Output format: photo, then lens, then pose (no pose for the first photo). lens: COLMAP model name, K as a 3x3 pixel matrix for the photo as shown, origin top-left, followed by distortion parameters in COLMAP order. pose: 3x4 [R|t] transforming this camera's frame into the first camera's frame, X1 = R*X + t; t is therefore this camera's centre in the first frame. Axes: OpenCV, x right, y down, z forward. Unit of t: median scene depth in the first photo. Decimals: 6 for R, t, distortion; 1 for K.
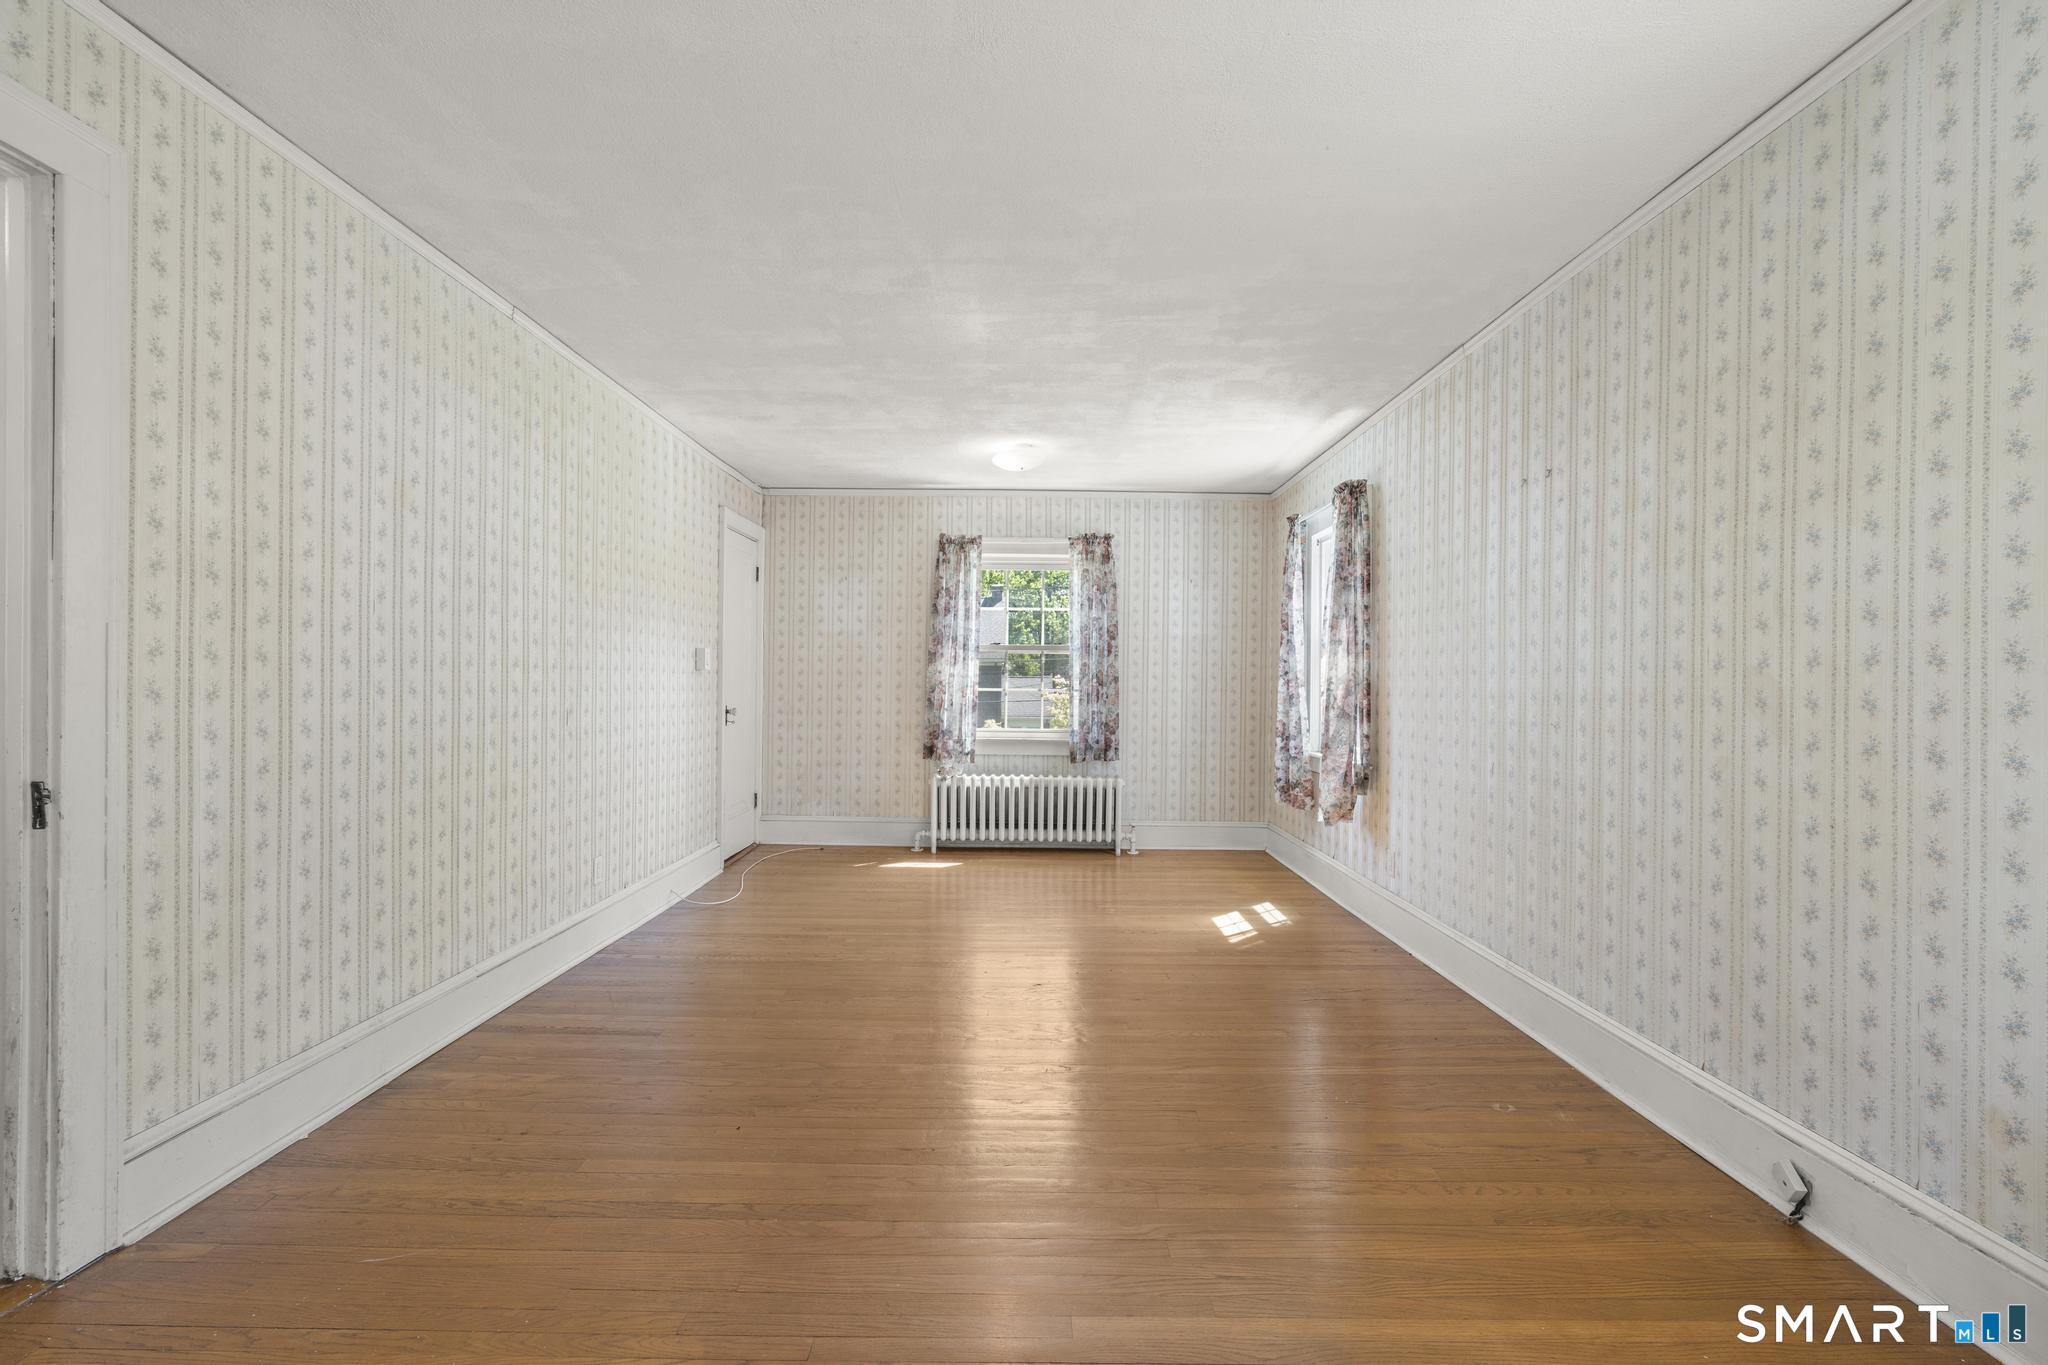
lens RADIAL K [[933.7, 0, 1020.9], [0, 933.7, 683.0], [0, 0, 1]] dist [-0.010746, 0.004075]
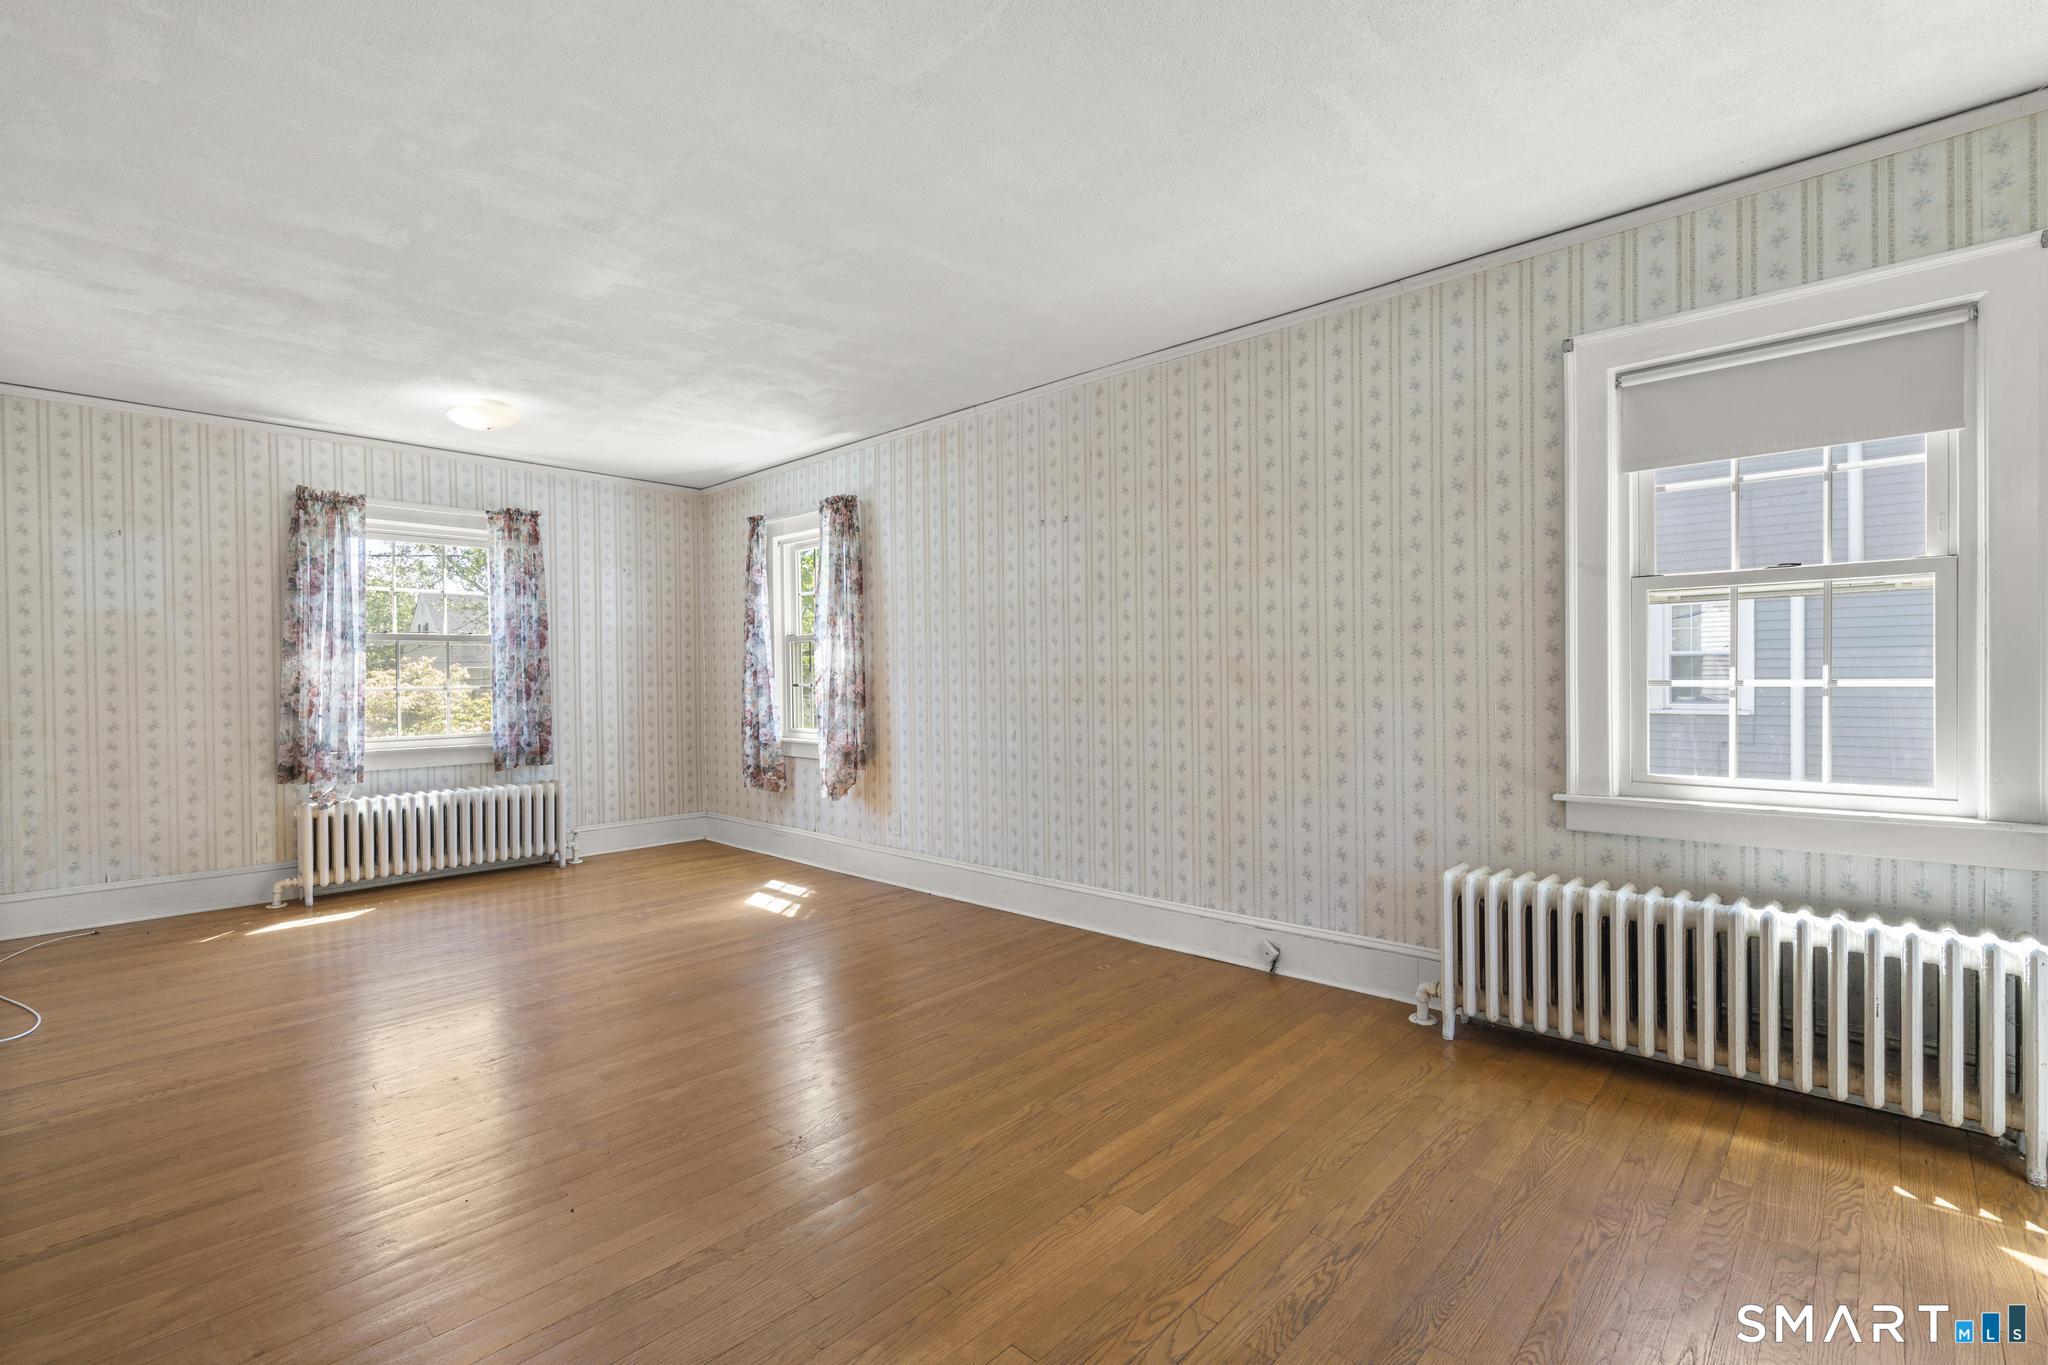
lens RADIAL K [[933.7, 0, 1035.3], [0, 933.7, 681.4], [0, 0, 1]] dist [-0.010746, 0.004075]
pose [[0.668544, -0.021726, 0.743355, -0.404877], [0.016373, 0.999761, 0.014495, -0.003102], [-0.743492, 0.002481, 0.668740, 0.079559]]
